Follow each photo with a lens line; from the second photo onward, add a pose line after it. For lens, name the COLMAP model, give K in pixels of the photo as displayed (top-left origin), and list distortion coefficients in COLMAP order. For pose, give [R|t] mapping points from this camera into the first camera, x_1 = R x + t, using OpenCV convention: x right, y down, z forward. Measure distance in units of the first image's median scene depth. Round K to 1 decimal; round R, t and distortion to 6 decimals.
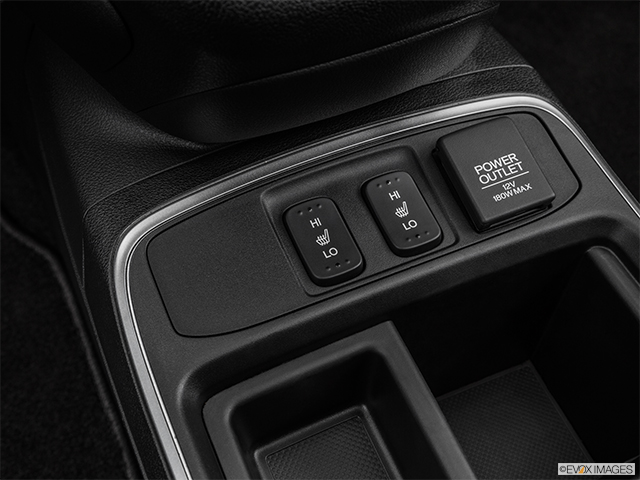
lens RADIAL K [[933.0, 0, 320.0], [0, 933.0, 240.0], [0, 0, 1]] dist [-0.001194, 0.029165]
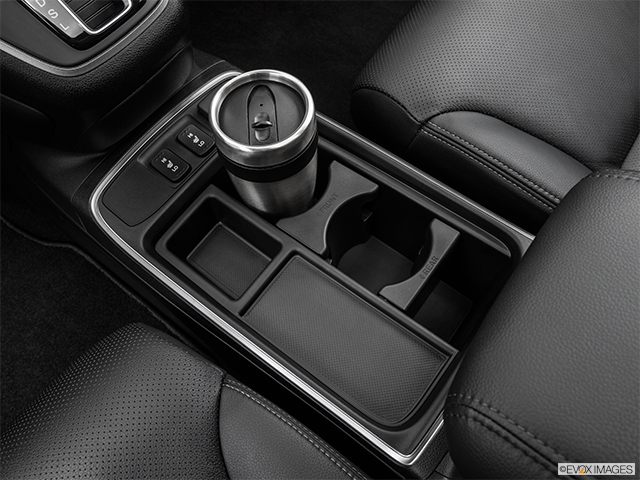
lens RADIAL K [[525.8, 0, 320.0], [0, 525.8, 240.0], [0, 0, 1]] dist [-0.068266, 0.010645]
pose [[0.882185, -0.450744, 0.136307, 0.069635], [0.430991, 0.889472, 0.151941, 0.125447], [-0.189728, -0.075293, 0.978945, -0.355661]]
